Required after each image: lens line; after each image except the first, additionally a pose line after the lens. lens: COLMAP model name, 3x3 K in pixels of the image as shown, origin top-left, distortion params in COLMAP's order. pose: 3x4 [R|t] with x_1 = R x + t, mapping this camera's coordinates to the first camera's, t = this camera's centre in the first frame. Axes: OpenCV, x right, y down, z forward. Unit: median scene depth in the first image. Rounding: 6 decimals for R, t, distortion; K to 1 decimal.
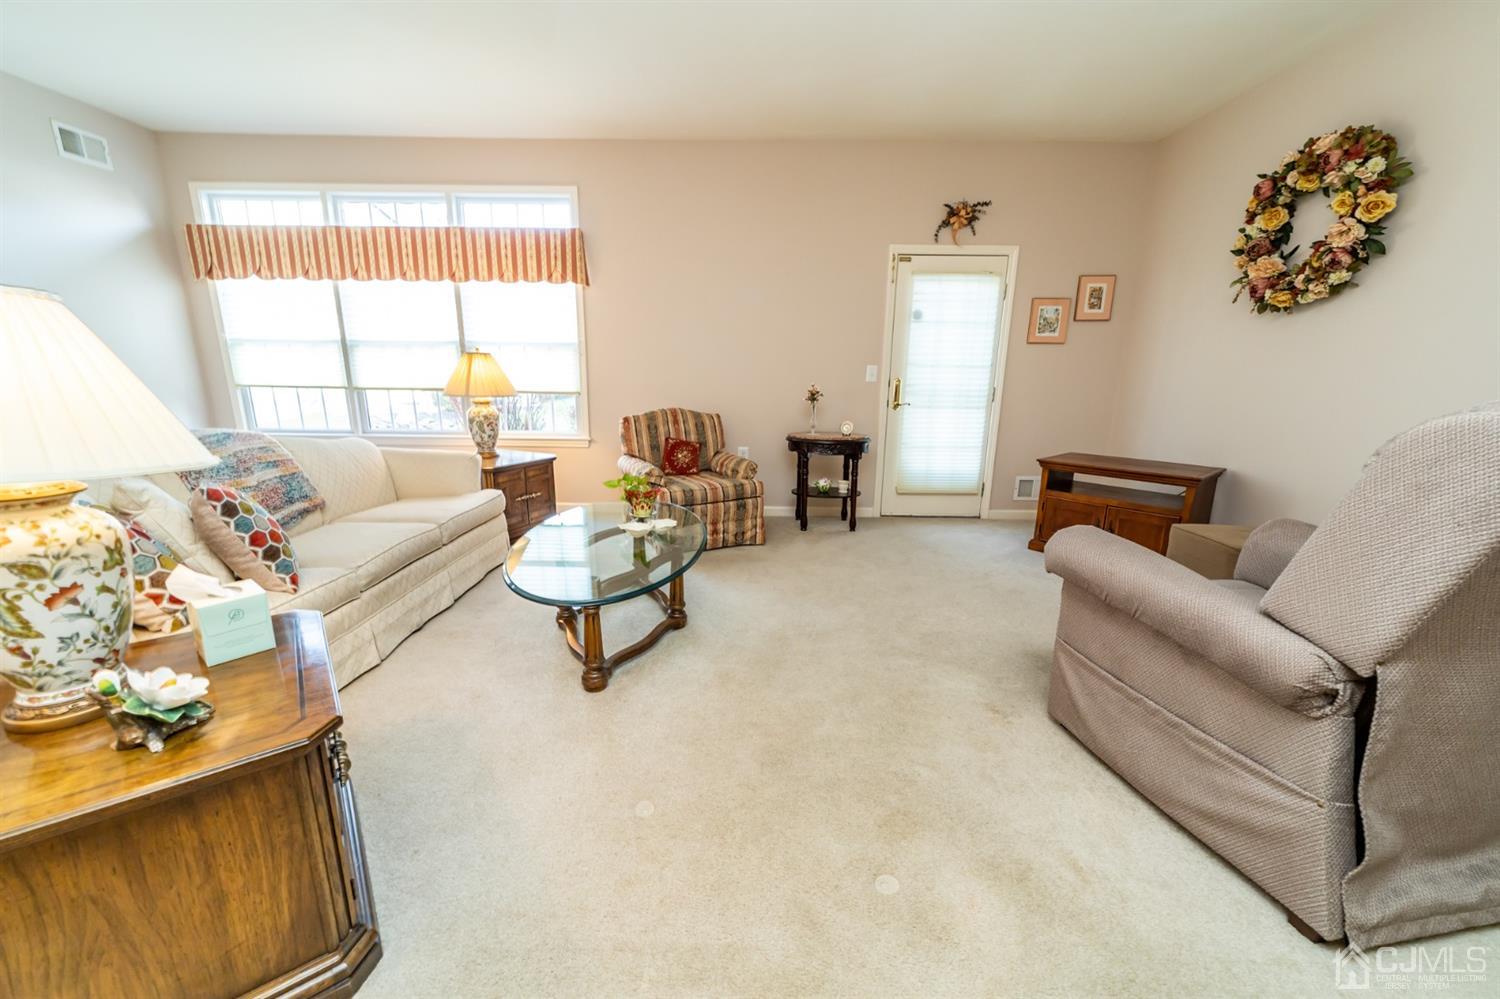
lens RADIAL K [[569.1, 0, 744.3], [0, 569.1, 506.1], [0, 0, 1]] dist [0.003101, 0.000747]
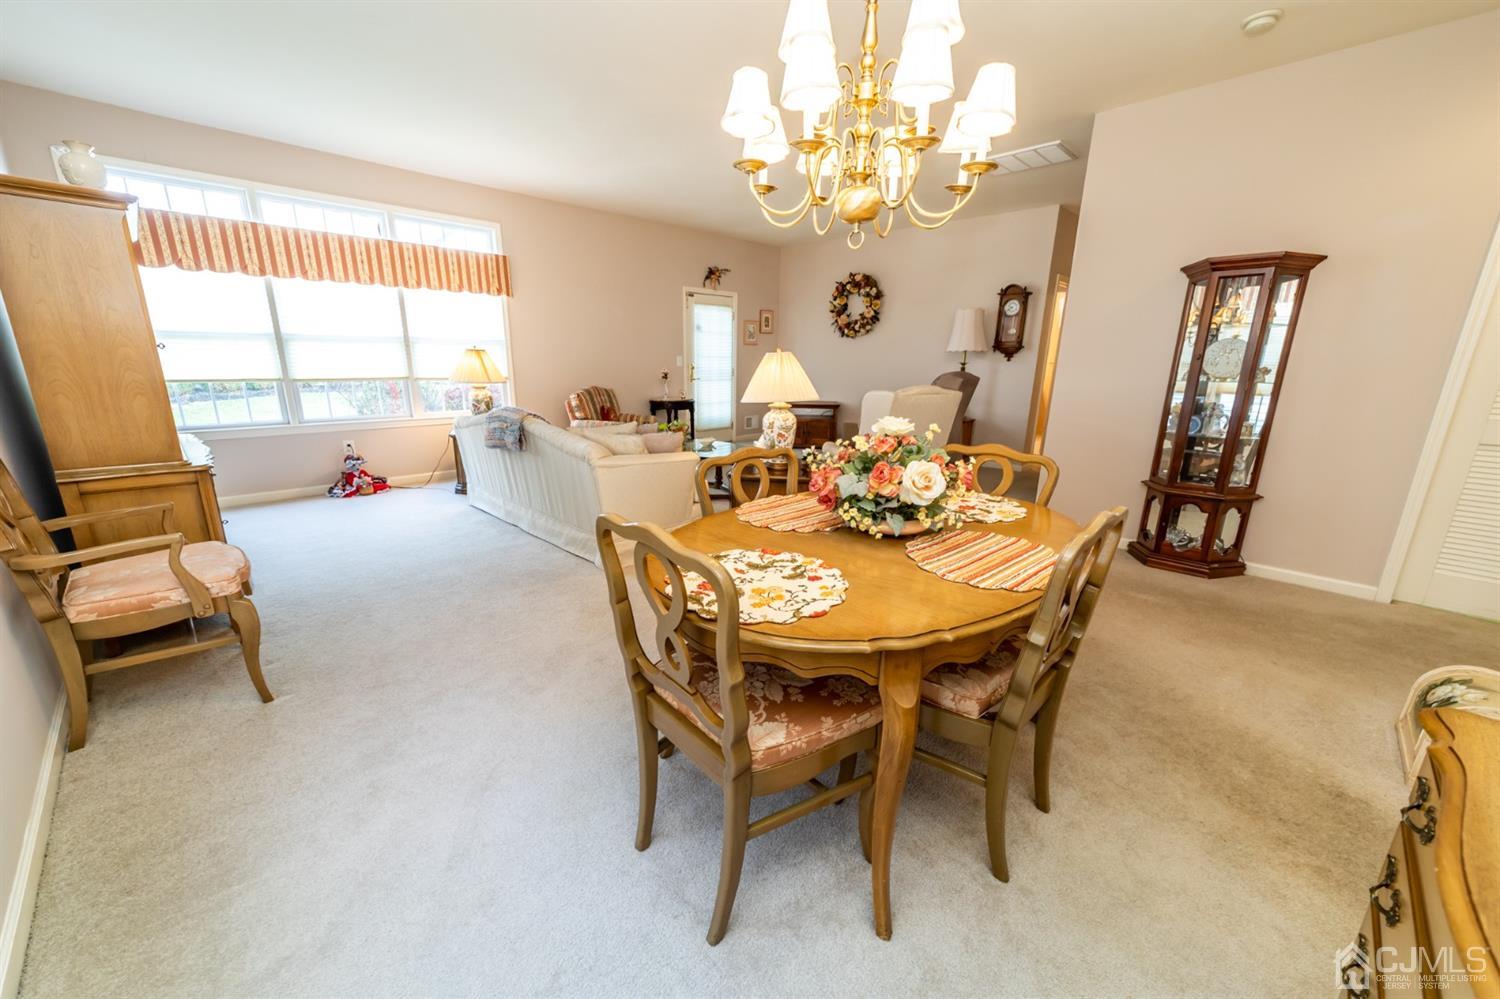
lens RADIAL K [[573.4, 0, 744.8], [0, 573.4, 508.8], [0, 0, 1]] dist [0.000227, 0.000361]
pose [[0.697075, -0.187148, 0.692143, -0.953044], [0.157369, 0.981731, 0.106959, 0.047170], [-0.699515, 0.034364, 0.713791, -0.349732]]
